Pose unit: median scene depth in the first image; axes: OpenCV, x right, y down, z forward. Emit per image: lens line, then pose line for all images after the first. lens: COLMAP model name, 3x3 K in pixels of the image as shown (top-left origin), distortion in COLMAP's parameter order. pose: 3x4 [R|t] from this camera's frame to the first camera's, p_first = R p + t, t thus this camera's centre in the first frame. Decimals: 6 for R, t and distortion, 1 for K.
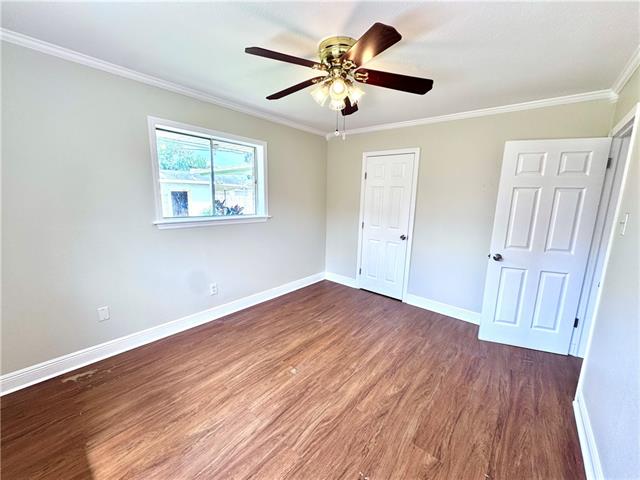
lens RADIAL K [[257.9, 0, 320.0], [0, 257.9, 240.0], [0, 0, 1]] dist [-0.005256, -0.000443]
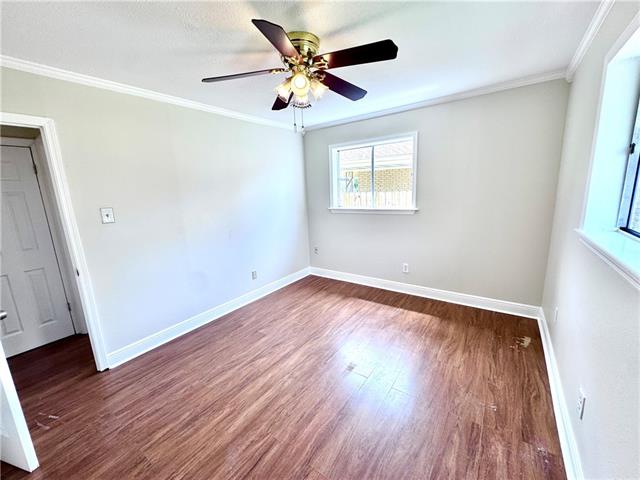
lens RADIAL K [[257.9, 0, 320.0], [0, 257.9, 240.0], [0, 0, 1]] dist [-0.005256, -0.000443]
pose [[-0.997216, 0.030384, -0.068099, 0.071198], [0.004163, 0.934482, 0.355987, -0.317539], [0.074454, 0.354713, -0.932006, 1.787544]]
